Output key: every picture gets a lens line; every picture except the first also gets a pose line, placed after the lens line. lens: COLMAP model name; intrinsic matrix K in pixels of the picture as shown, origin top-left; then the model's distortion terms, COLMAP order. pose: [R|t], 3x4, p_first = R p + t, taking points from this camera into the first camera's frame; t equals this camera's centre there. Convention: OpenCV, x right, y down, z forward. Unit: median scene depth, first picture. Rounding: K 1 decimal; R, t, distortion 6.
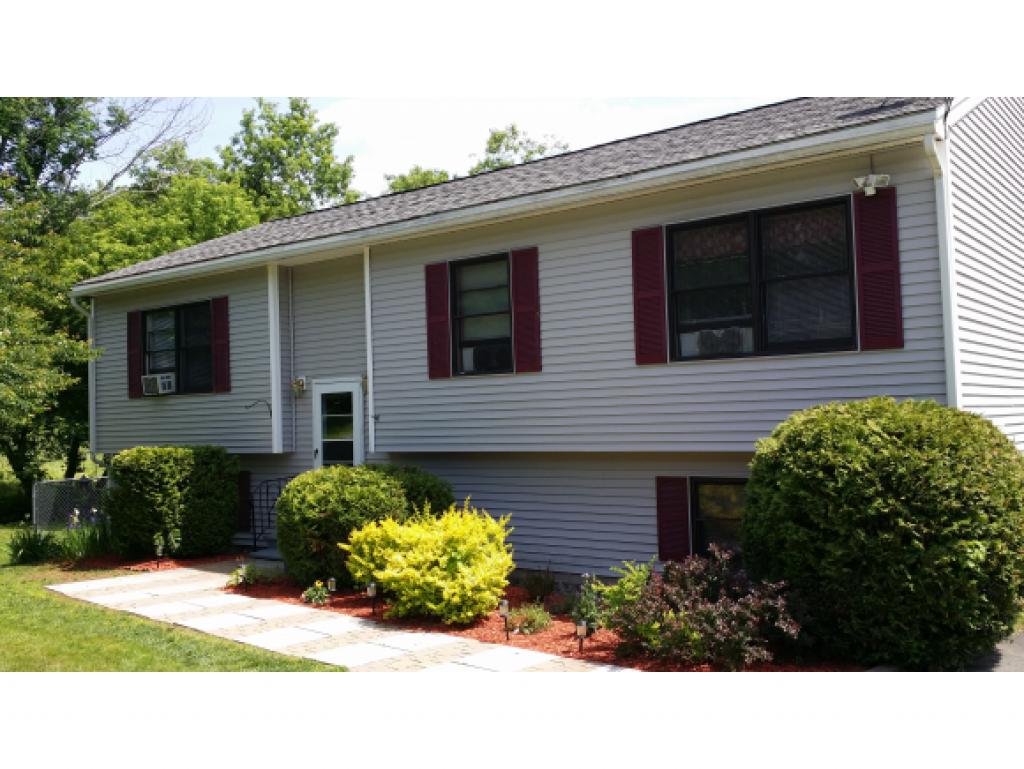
lens RADIAL K [[904.8, 0, 512.0], [0, 904.8, 384.5], [0, 0, 1]] dist [0.143416, -0.320912]
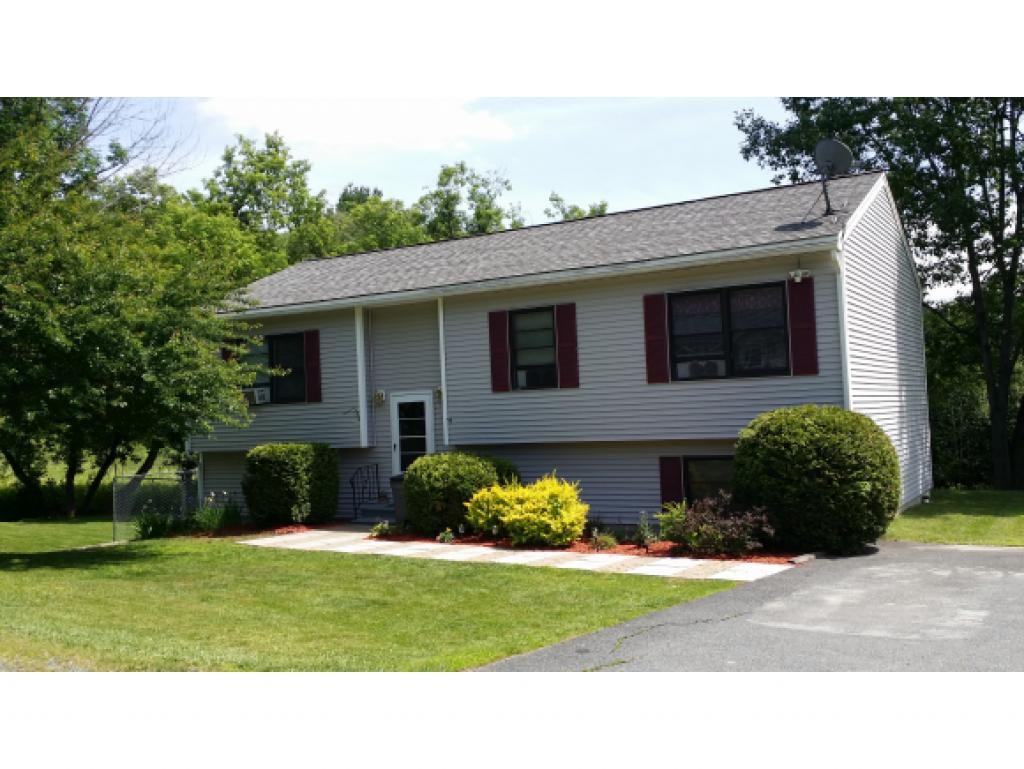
lens RADIAL K [[904.8, 0, 512.0], [0, 904.8, 384.5], [0, 0, 1]] dist [0.143416, -0.320912]
pose [[0.992274, -0.007822, 0.123820, -0.280415], [0.007834, 0.999969, 0.000393, -0.022203], [-0.123819, 0.000580, 0.992305, -0.490148]]
